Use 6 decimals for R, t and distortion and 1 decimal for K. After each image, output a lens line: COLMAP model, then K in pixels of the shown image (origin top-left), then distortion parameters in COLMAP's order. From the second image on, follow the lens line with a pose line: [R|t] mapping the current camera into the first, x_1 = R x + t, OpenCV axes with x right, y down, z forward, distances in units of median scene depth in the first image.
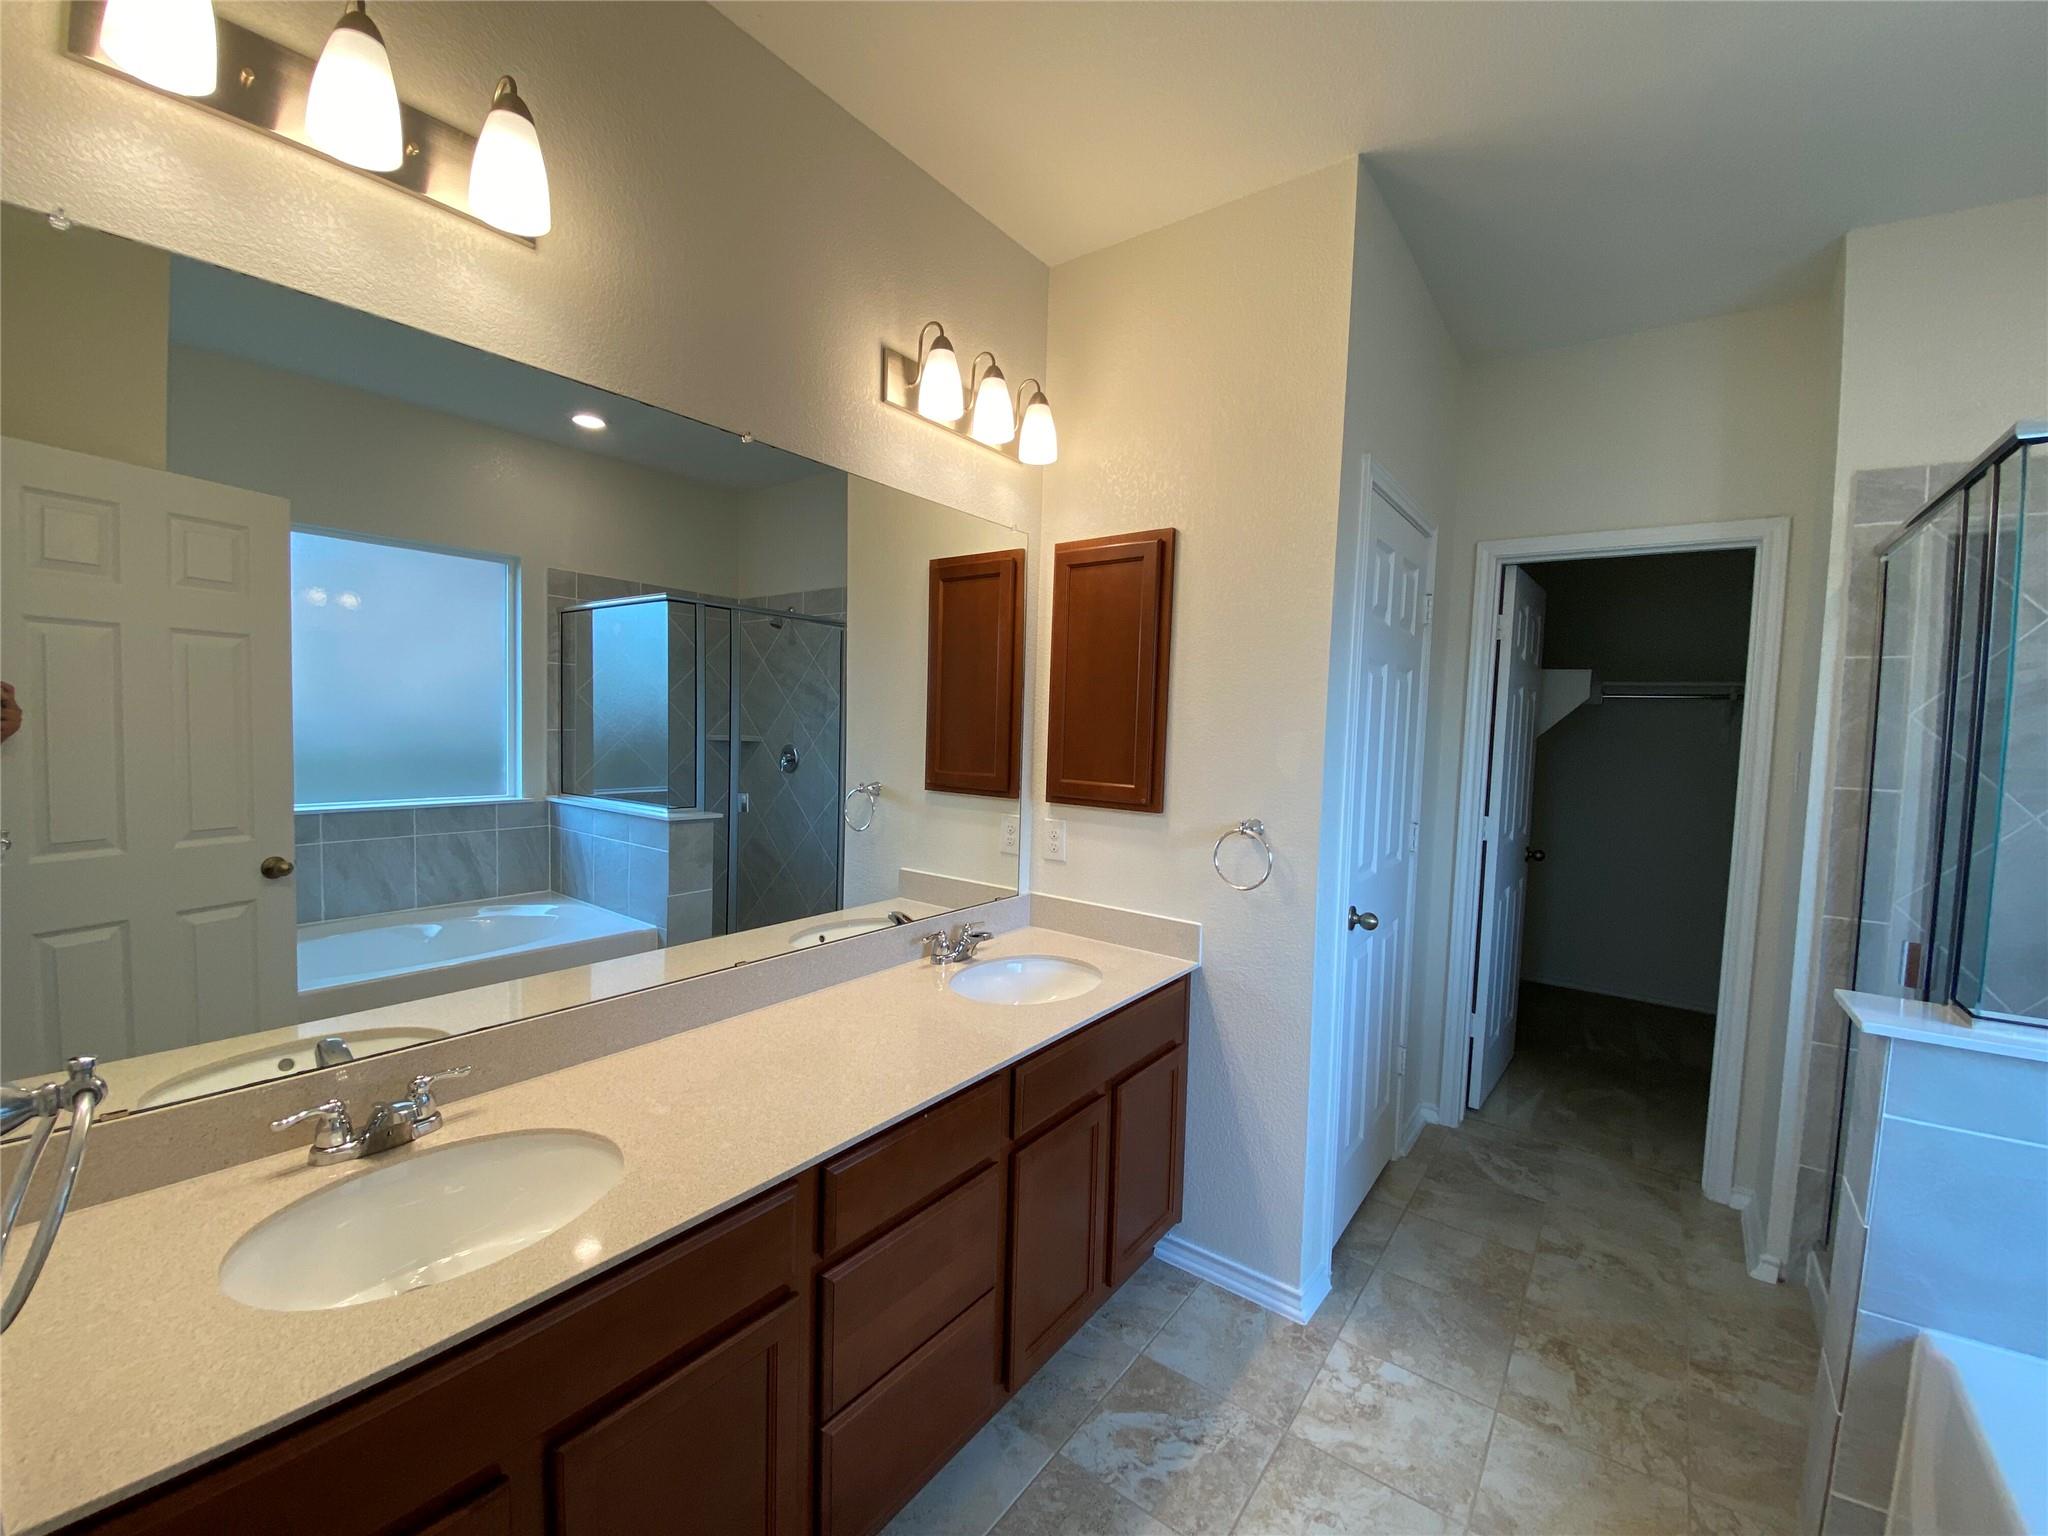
lens RADIAL K [[826.0, 0, 1024.0], [0, 826.0, 768.0], [0, 0, 1]] dist [0.022255, -0.022543]
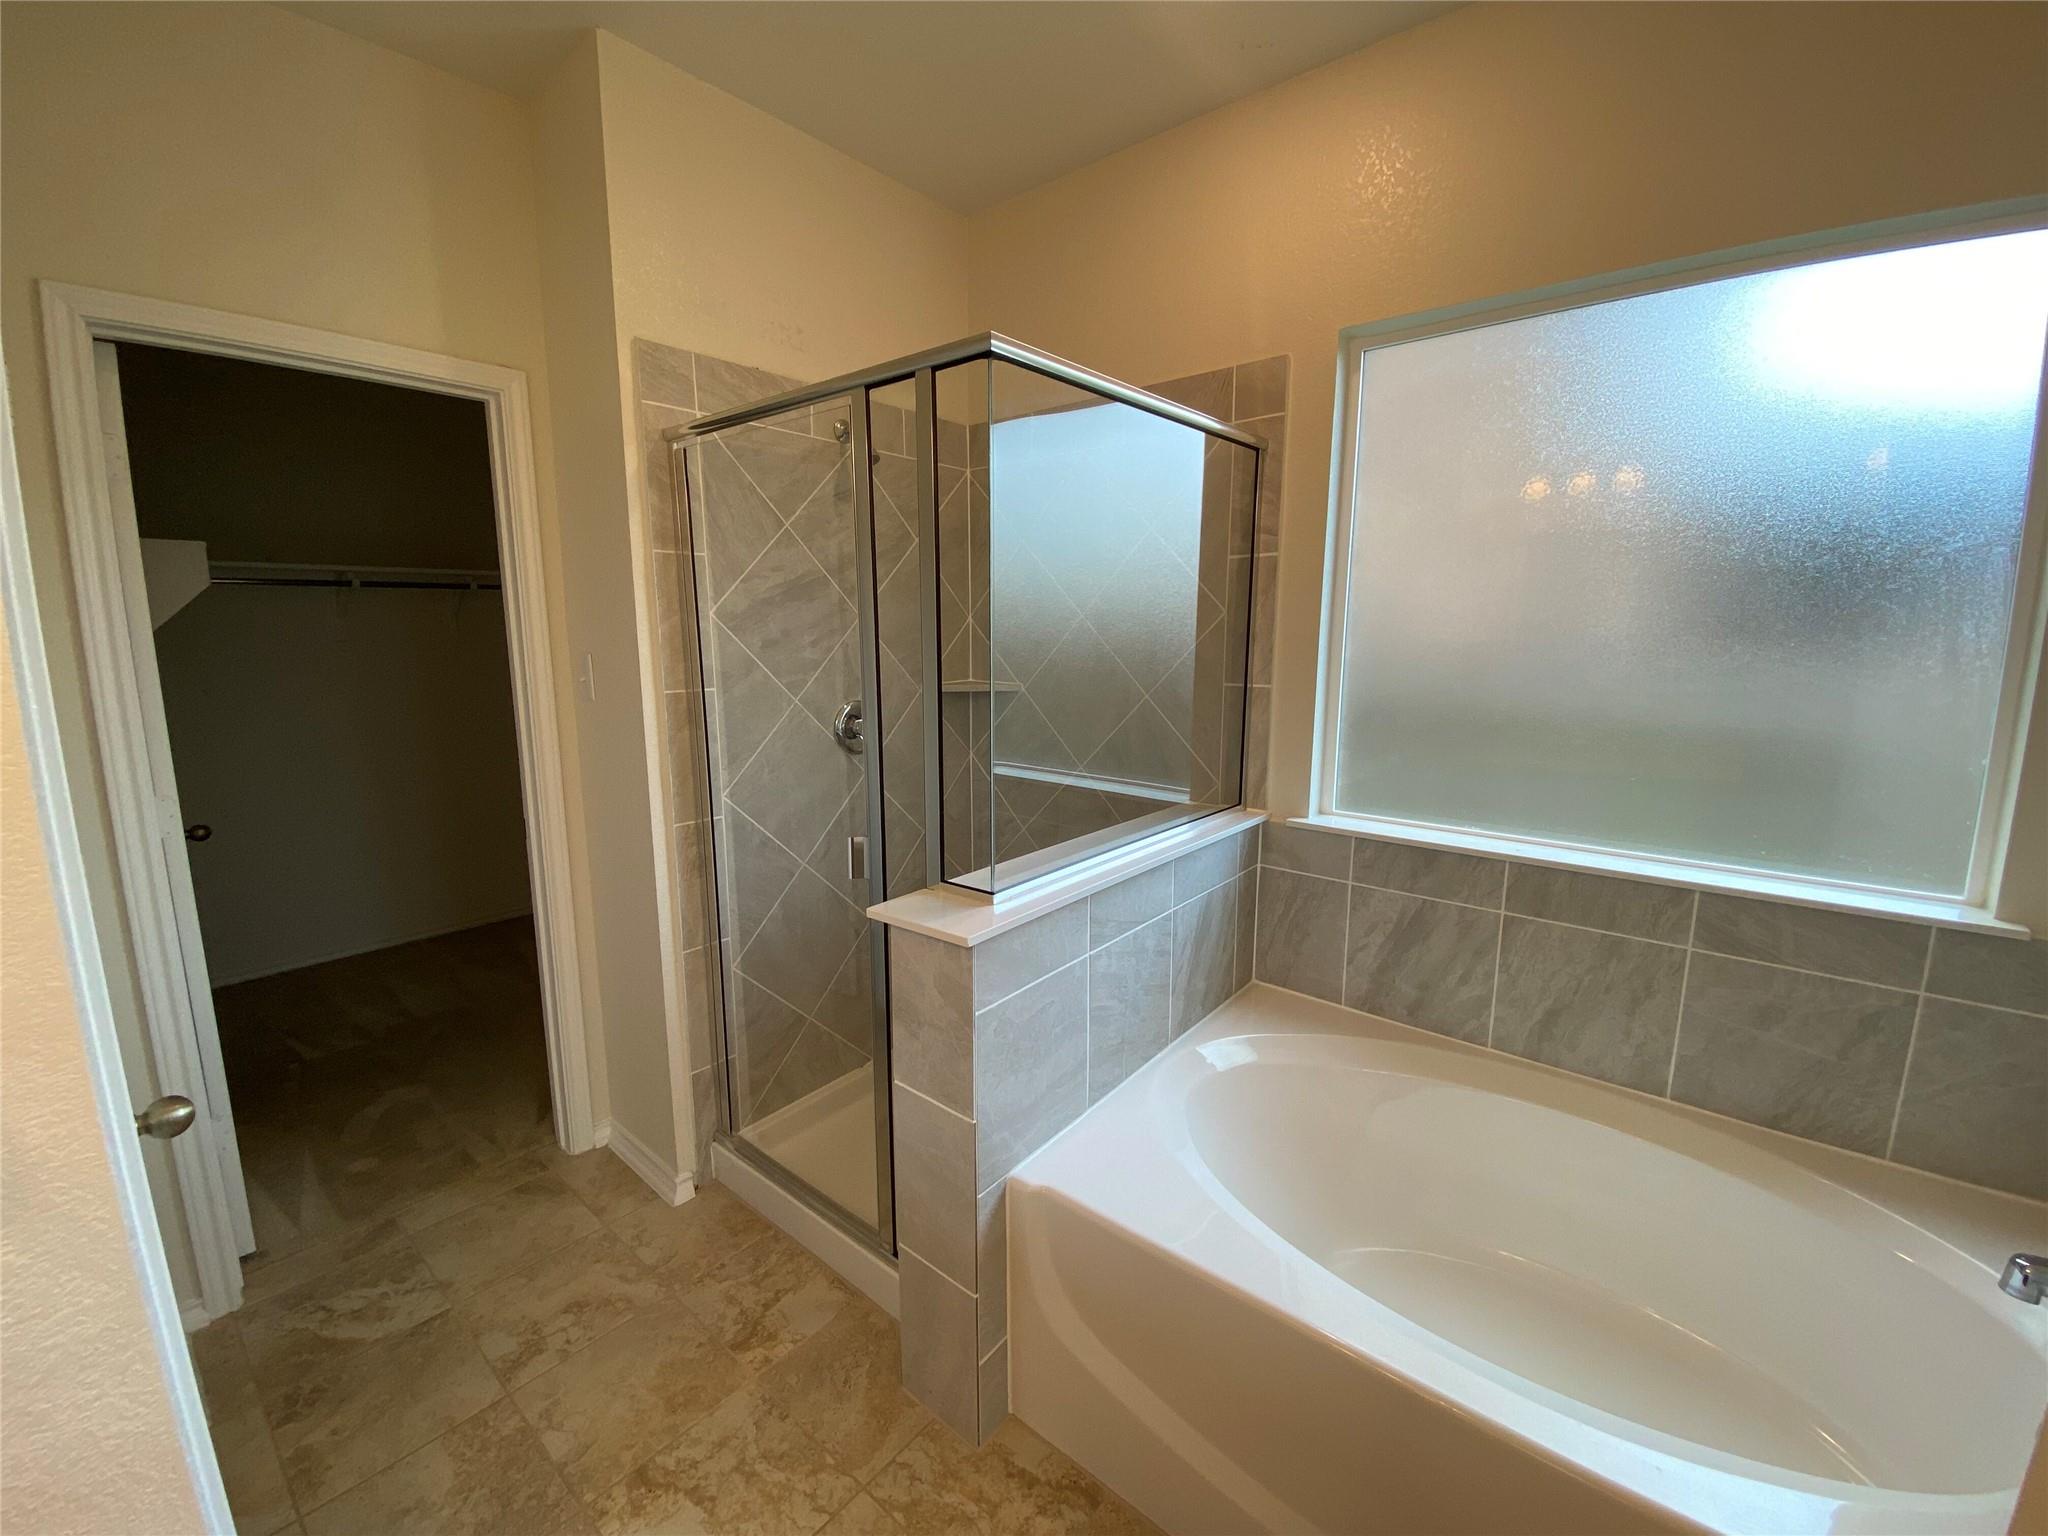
lens RADIAL K [[826.0, 0, 1024.0], [0, 826.0, 768.0], [0, 0, 1]] dist [0.022255, -0.022543]
pose [[0.049122, -0.194801, 0.979612, 0.052954], [0.055388, 0.979818, 0.192064, -0.048935], [-0.997256, 0.044824, 0.058920, 0.522330]]
